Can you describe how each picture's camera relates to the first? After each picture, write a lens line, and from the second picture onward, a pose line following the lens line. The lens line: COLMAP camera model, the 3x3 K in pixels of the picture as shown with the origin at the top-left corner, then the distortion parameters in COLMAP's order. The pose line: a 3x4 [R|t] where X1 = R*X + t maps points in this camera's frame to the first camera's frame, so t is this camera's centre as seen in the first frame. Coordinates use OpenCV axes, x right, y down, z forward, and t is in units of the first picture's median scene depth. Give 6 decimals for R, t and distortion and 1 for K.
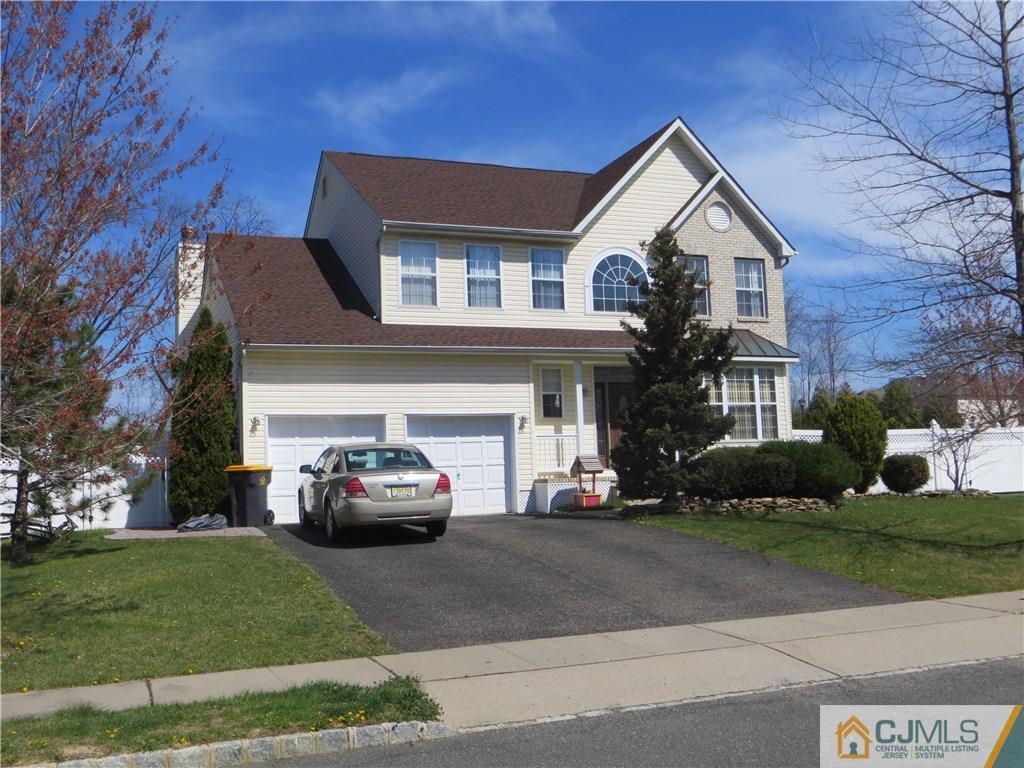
lens RADIAL K [[1042.9, 0, 513.1], [0, 1042.9, 385.4], [0, 0, 1]] dist [-0.013542, 0.000000]
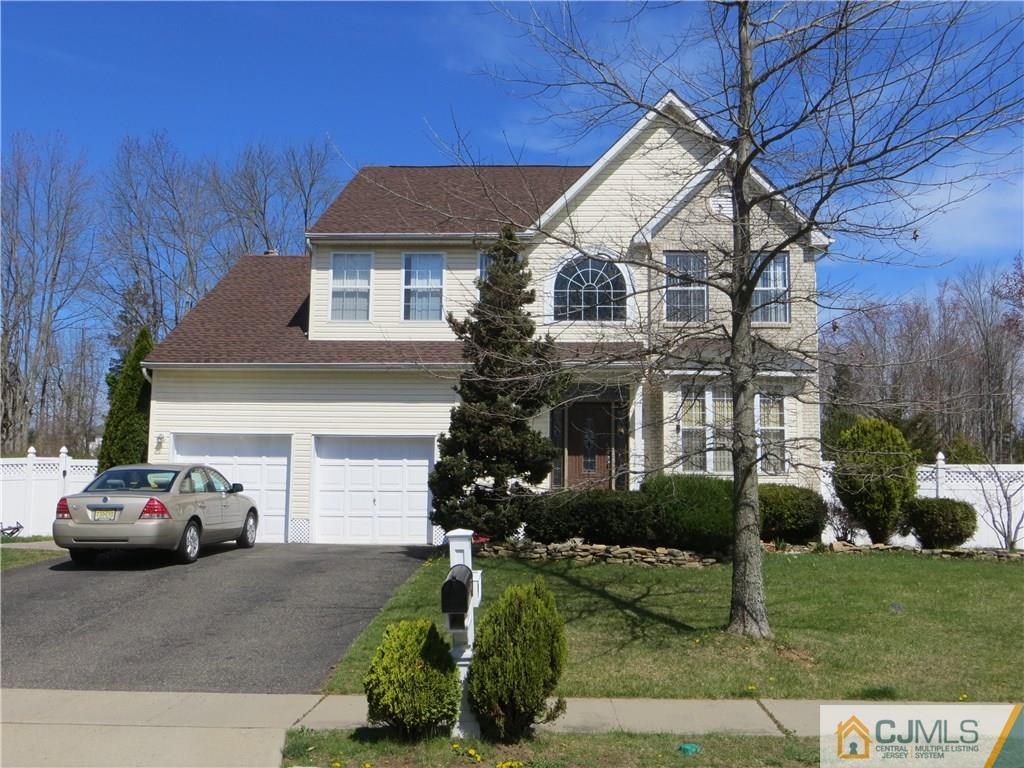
lens RADIAL K [[1042.9, 0, 512.0], [0, 1042.9, 382.7], [0, 0, 1]] dist [-0.013542, 0.000000]
pose [[0.911179, -0.004678, -0.411983, 0.436145], [-0.003751, 0.999800, -0.019650, -0.001488], [0.411993, 0.019450, 0.910980, 0.195370]]
